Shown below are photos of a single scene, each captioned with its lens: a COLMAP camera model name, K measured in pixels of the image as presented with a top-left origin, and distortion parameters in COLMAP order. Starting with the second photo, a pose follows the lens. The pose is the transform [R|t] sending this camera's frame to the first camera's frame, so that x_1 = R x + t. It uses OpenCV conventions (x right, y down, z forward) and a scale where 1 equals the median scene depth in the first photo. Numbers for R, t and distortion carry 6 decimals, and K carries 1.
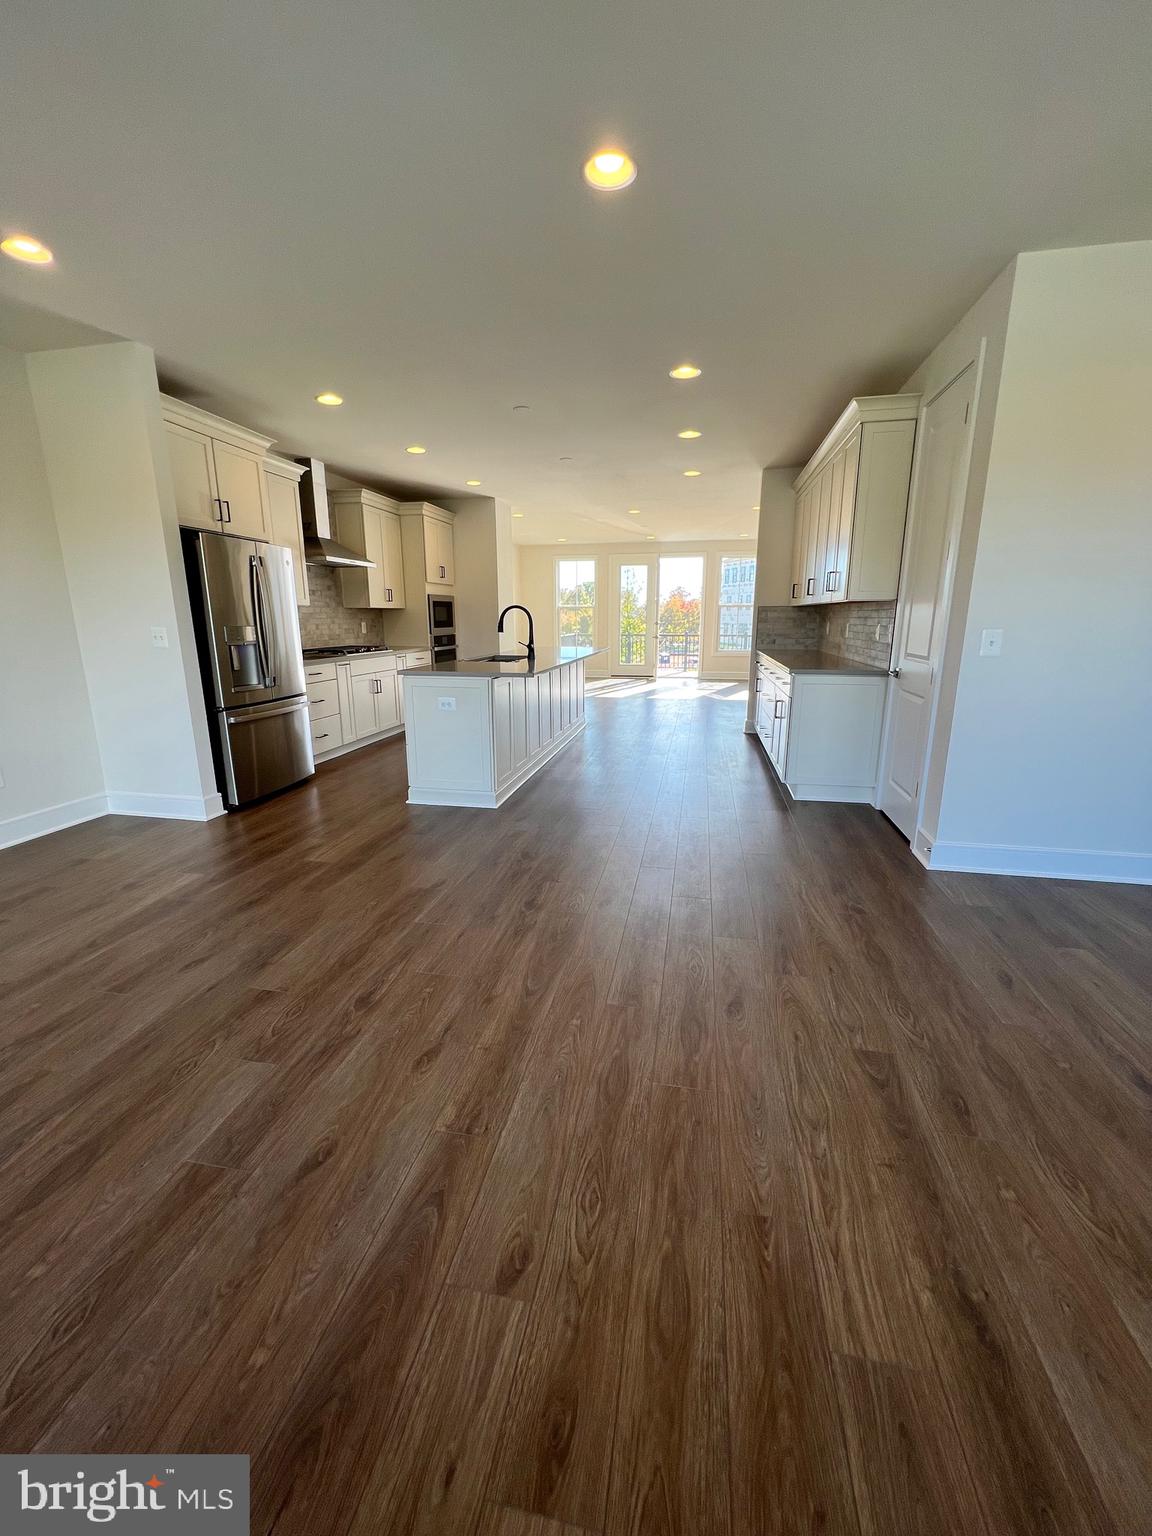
lens RADIAL K [[612.7, 0, 577.9], [0, 612.7, 763.0], [0, 0, 1]] dist [-0.000027, 0.000093]
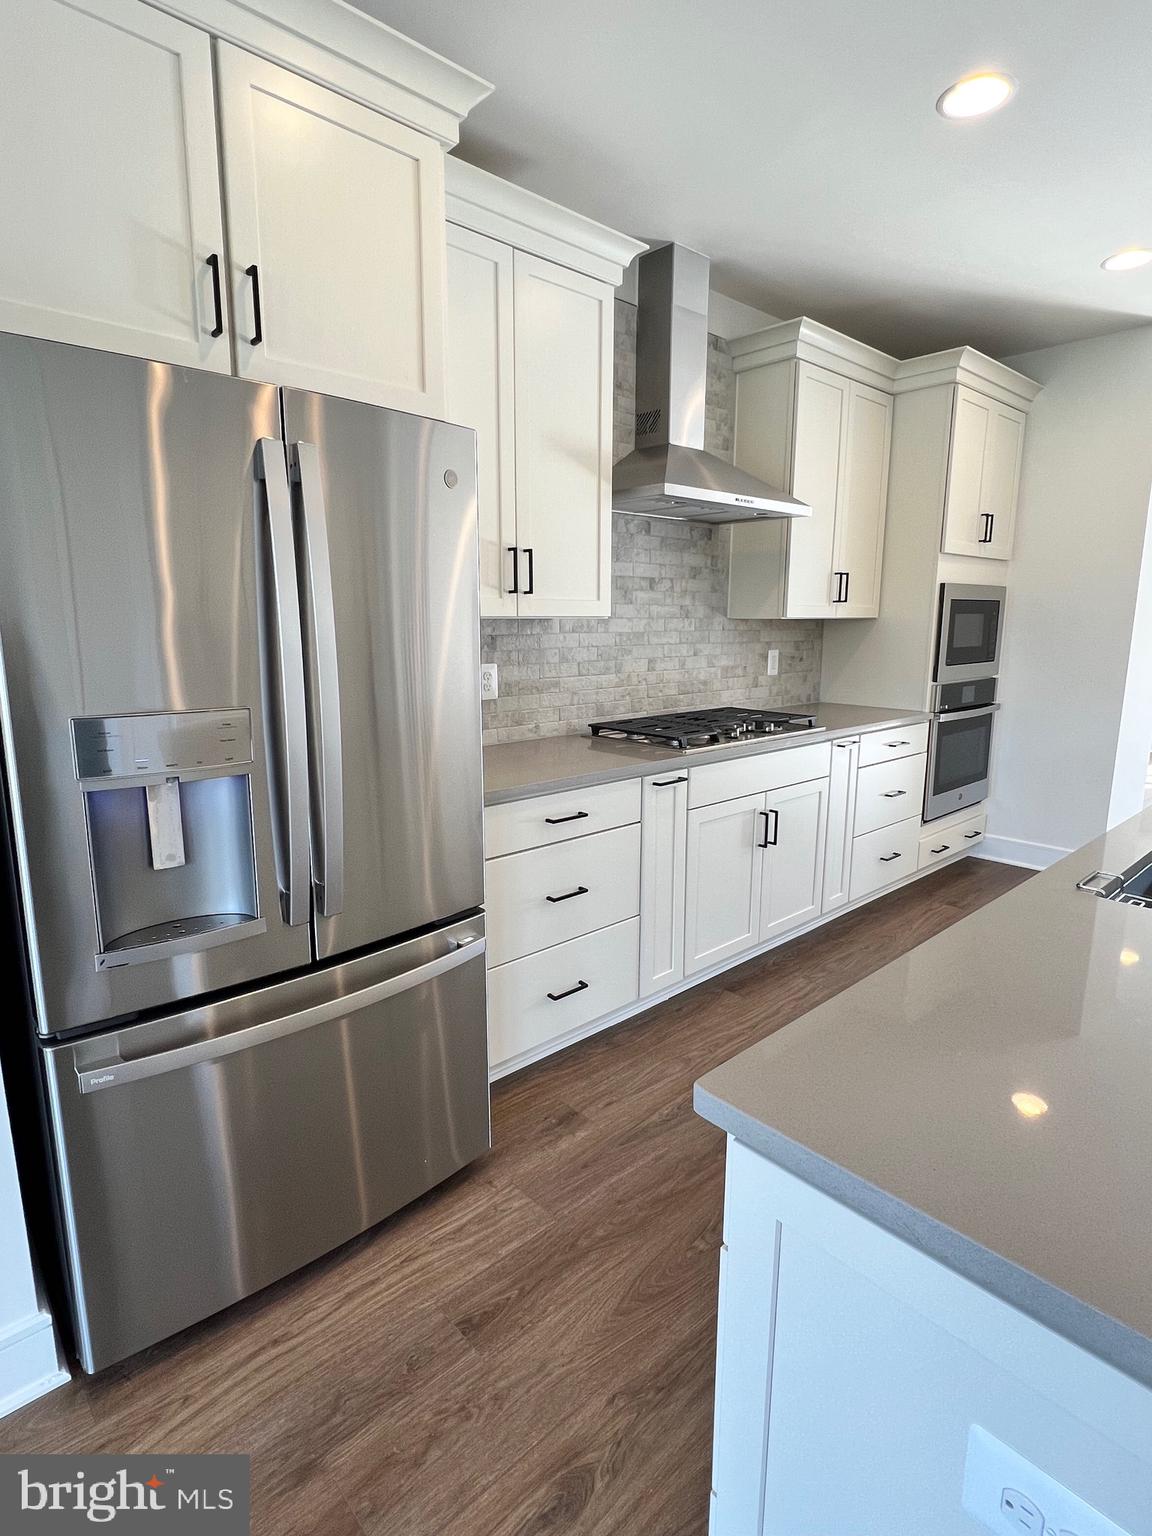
lens RADIAL K [[775.2, 0, 561.7], [0, 775.2, 766.5], [0, 0, 1]] dist [-0.019406, -0.000683]
pose [[0.788582, 0.114449, -0.604185, -0.137147], [-0.142037, 0.989859, 0.002119, -0.137355], [0.598301, 0.084145, 0.796841, 0.515439]]
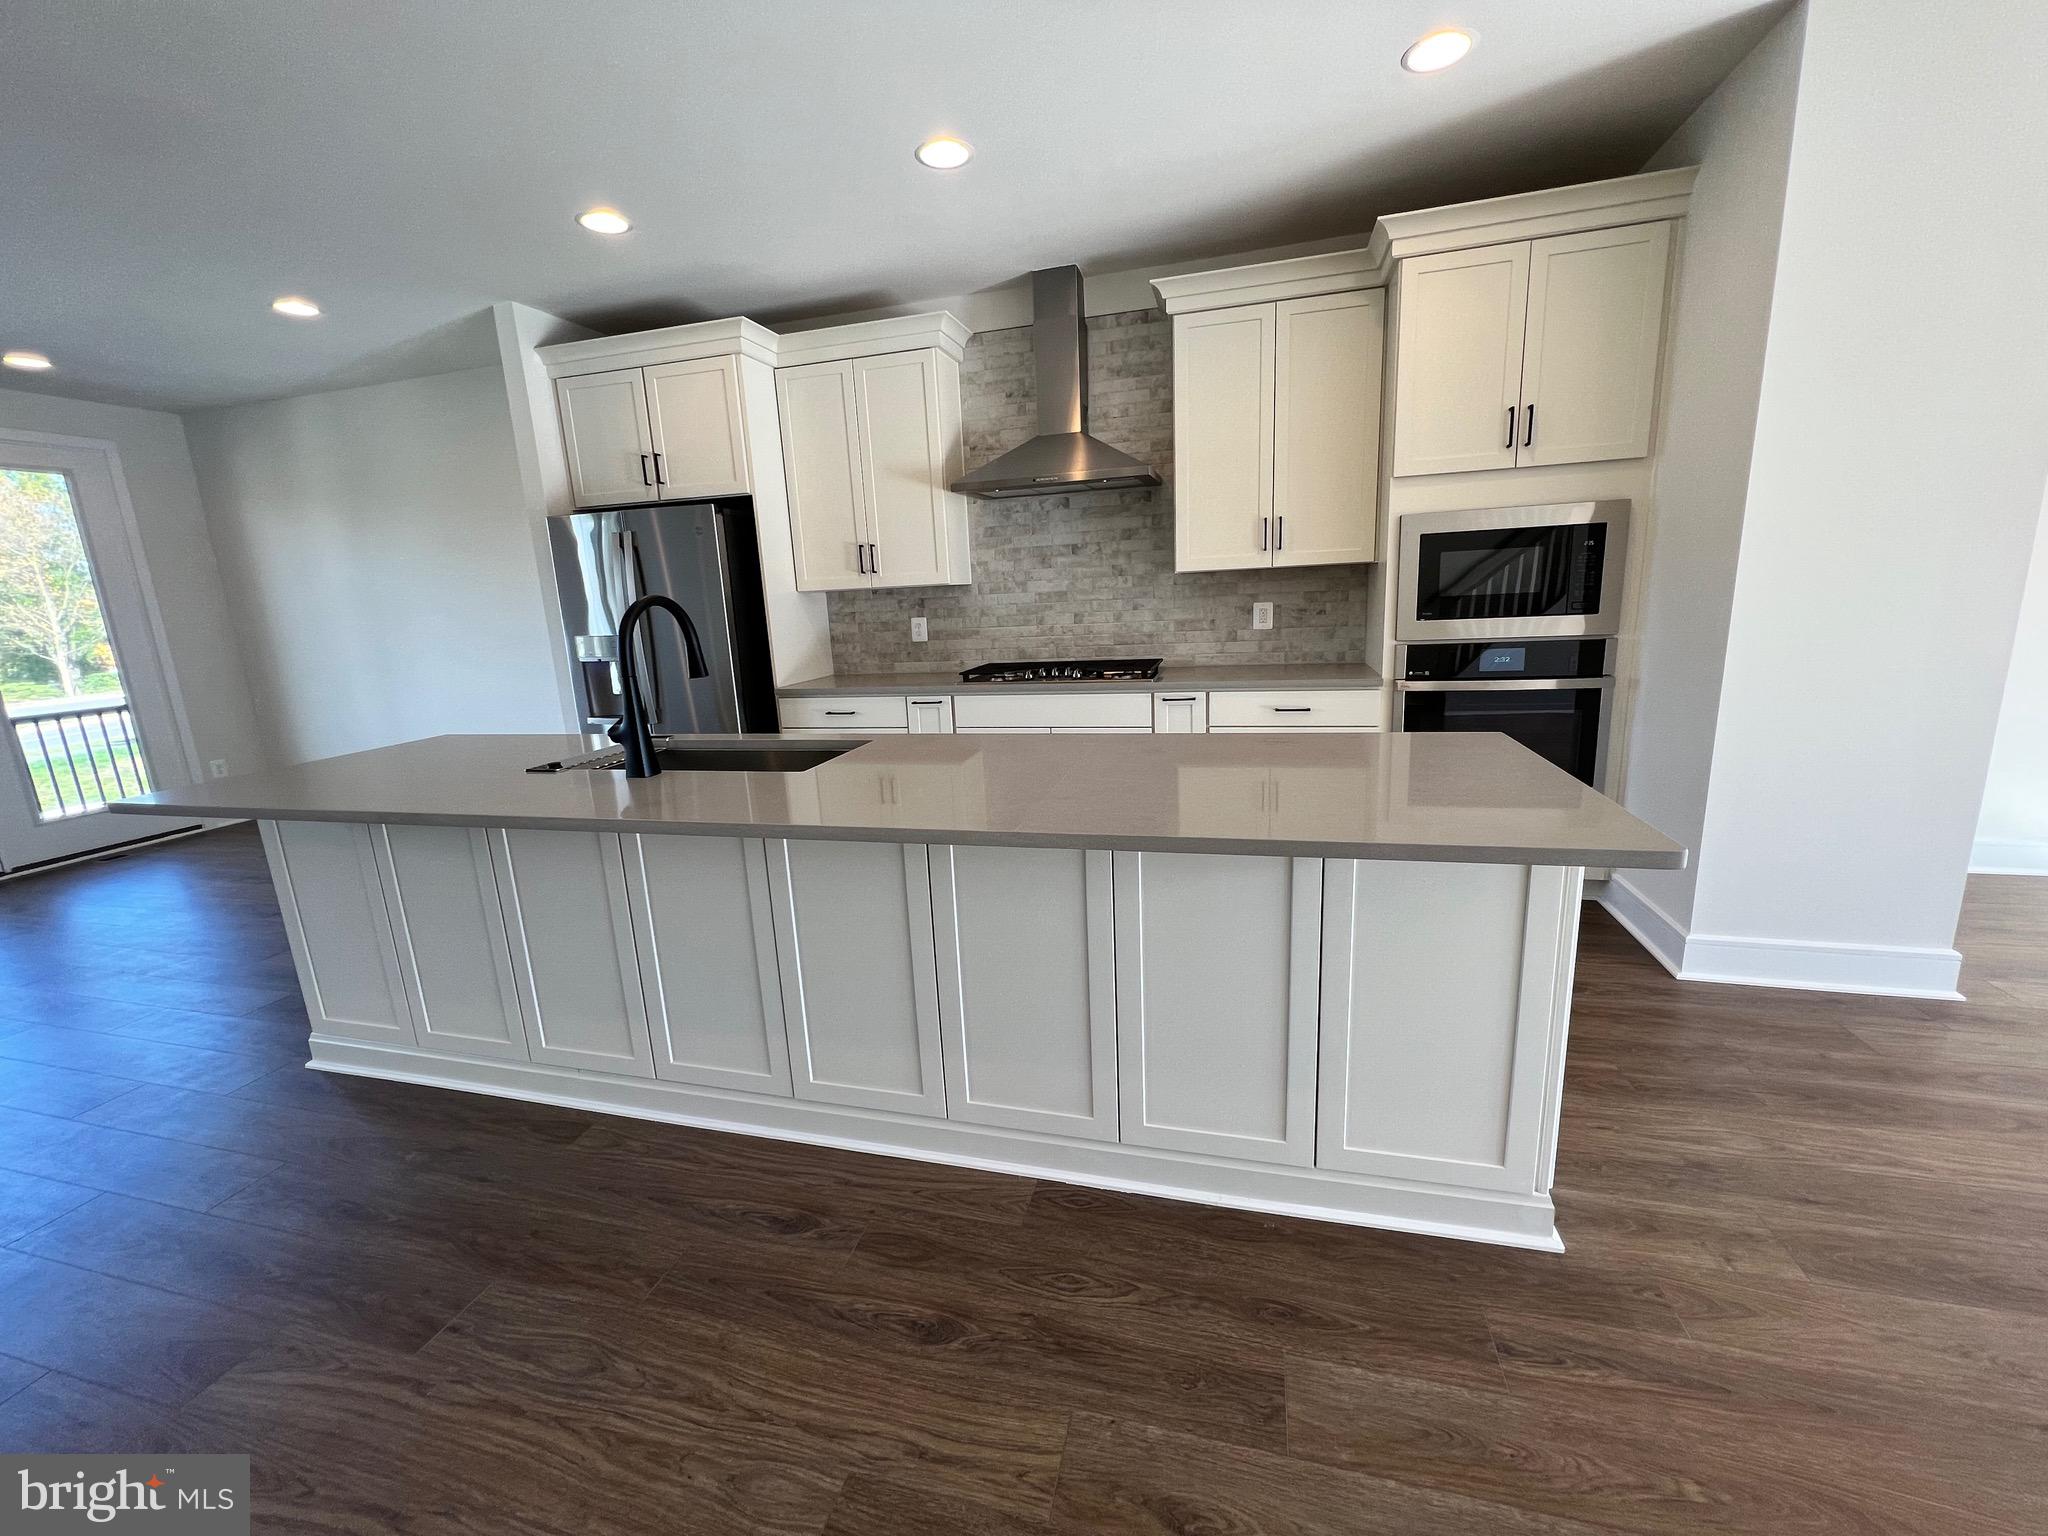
lens RADIAL K [[817.0, 0, 1031.8], [0, 817.0, 766.3], [0, 0, 1]] dist [-0.000027, 0.000093]
pose [[-0.064754, 0.215528, -0.974348, 0.233313], [-0.184913, 0.956896, 0.223956, -0.234375], [0.980619, 0.194672, -0.022109, 0.943894]]
